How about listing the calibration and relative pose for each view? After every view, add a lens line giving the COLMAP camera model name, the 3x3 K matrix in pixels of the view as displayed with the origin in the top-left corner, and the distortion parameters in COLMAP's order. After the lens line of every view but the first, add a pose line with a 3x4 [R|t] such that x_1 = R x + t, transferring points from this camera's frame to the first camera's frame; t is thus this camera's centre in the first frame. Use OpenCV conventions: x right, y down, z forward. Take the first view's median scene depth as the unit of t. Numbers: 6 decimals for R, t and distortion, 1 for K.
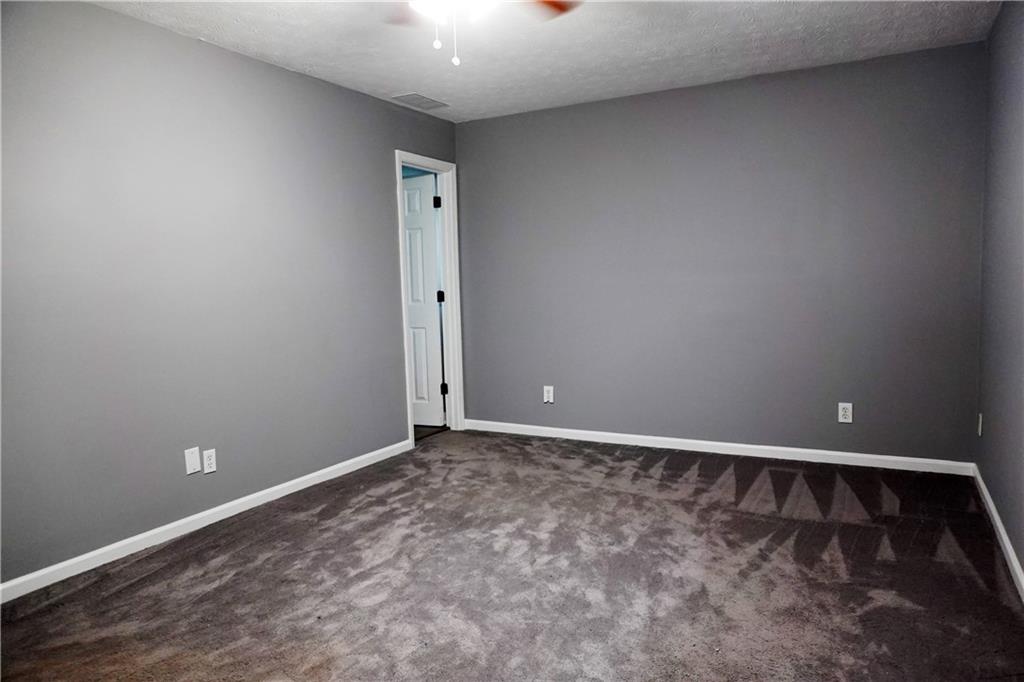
lens RADIAL K [[687.7, 0, 510.8], [0, 687.7, 337.7], [0, 0, 1]] dist [-0.043141, 0.027551]
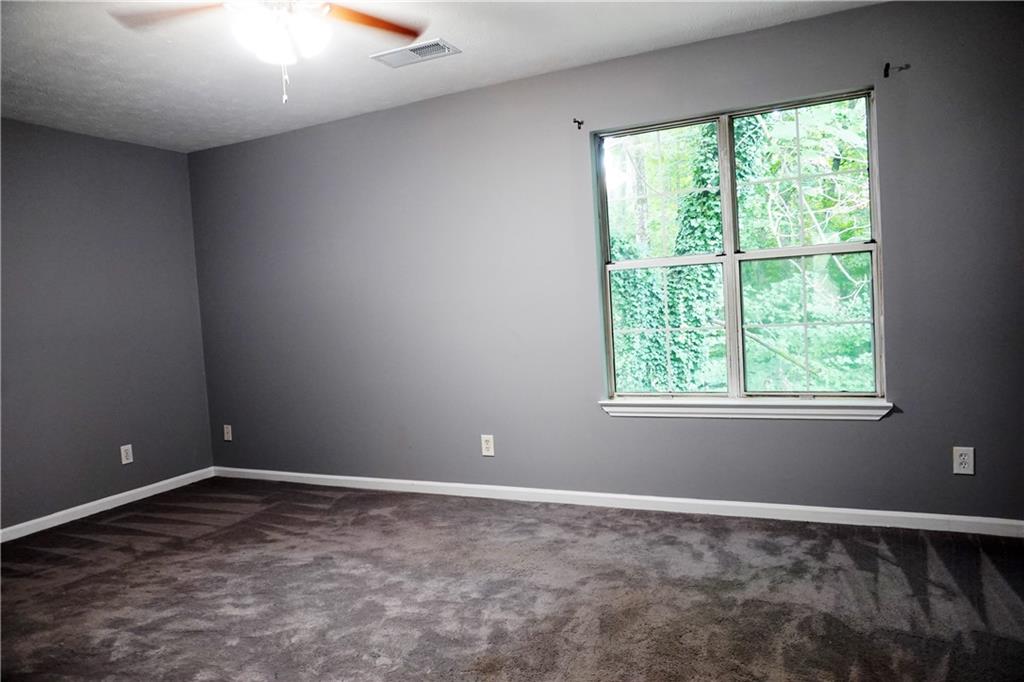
lens RADIAL K [[687.7, 0, 510.8], [0, 687.7, 337.7], [0, 0, 1]] dist [-0.043141, 0.027551]
pose [[-0.064117, -0.015454, 0.997823, -0.883811], [0.149192, 0.988495, 0.024896, -0.014416], [-0.986727, 0.150463, -0.061073, 0.601513]]
